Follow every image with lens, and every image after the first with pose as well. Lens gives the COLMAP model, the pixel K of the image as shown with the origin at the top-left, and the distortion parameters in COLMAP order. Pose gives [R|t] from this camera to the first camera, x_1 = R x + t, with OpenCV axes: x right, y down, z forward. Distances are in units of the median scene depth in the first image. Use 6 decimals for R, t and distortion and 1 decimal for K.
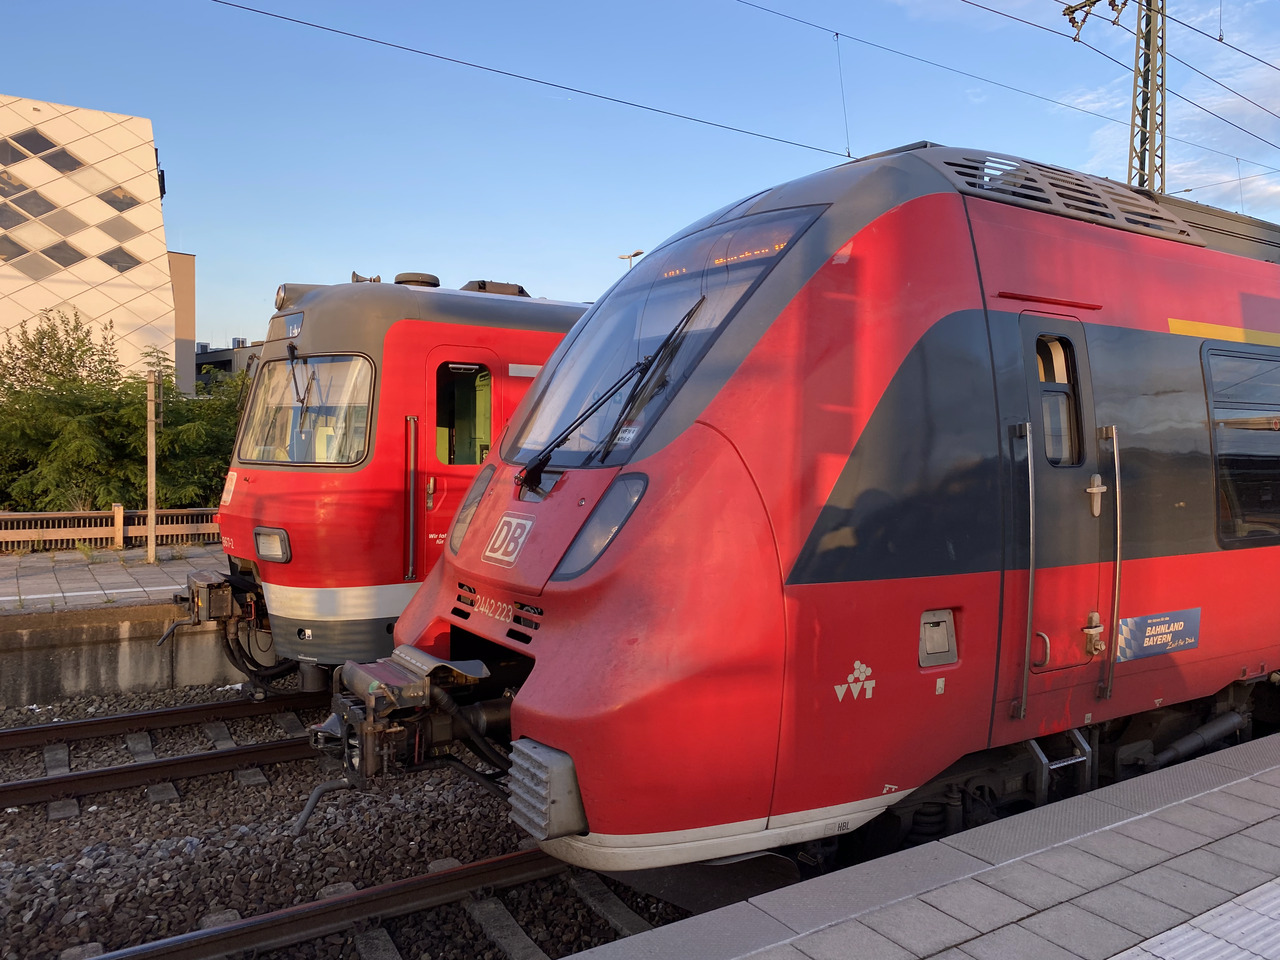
lens RADIAL K [[969.3, 0, 656.8], [0, 969.3, 473.9], [0, 0, 1]] dist [0.032826, -0.024218]
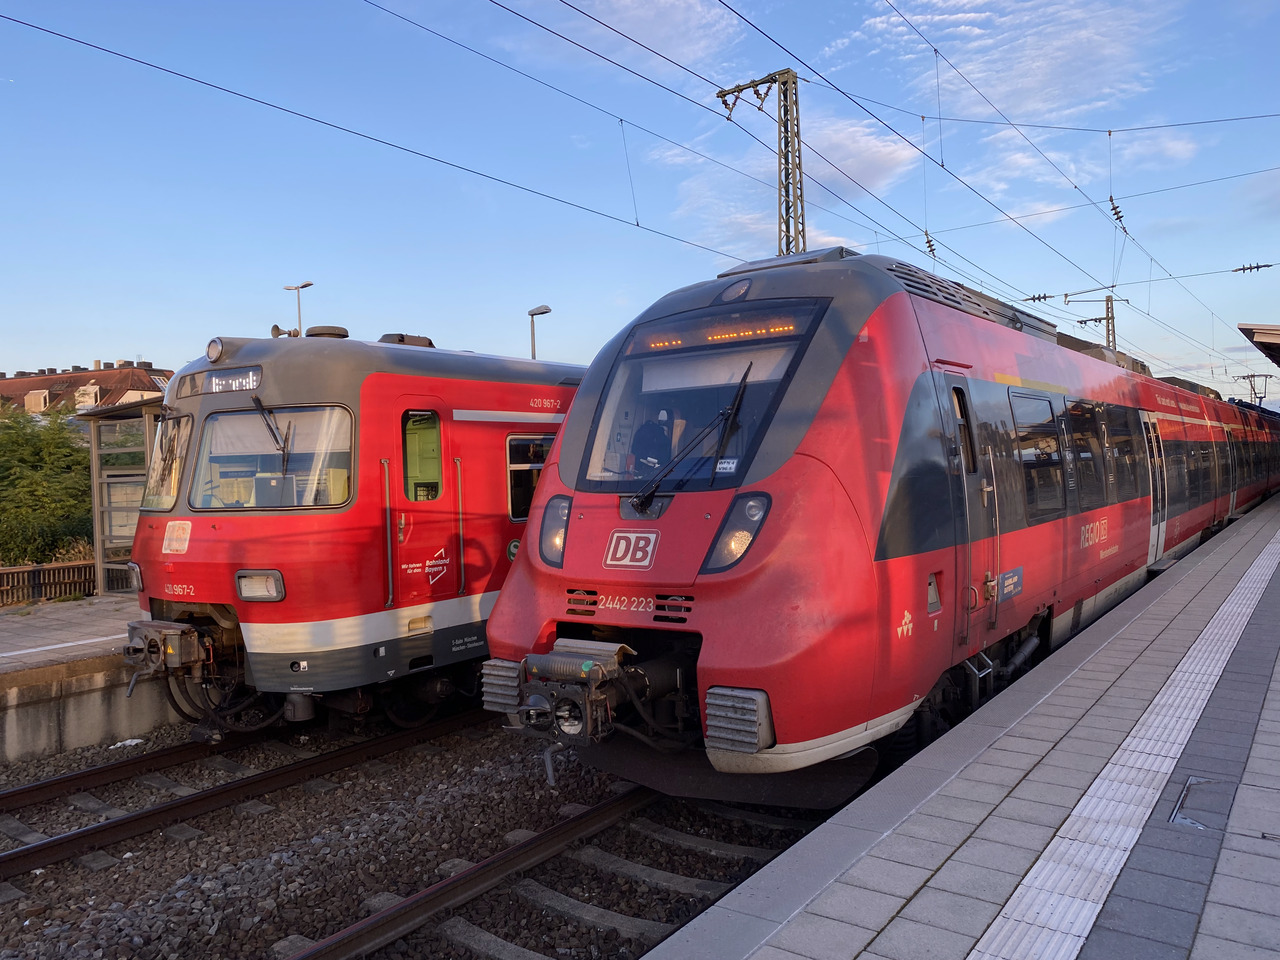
lens RADIAL K [[969.3, 0, 630.5], [0, 969.3, 479.6], [0, 0, 1]] dist [0.032826, -0.024218]
pose [[0.934517, -0.047778, 0.352696, -0.425336], [0.056051, 0.998340, -0.013274, -0.006306], [-0.351476, 0.032174, 0.935644, -0.150788]]
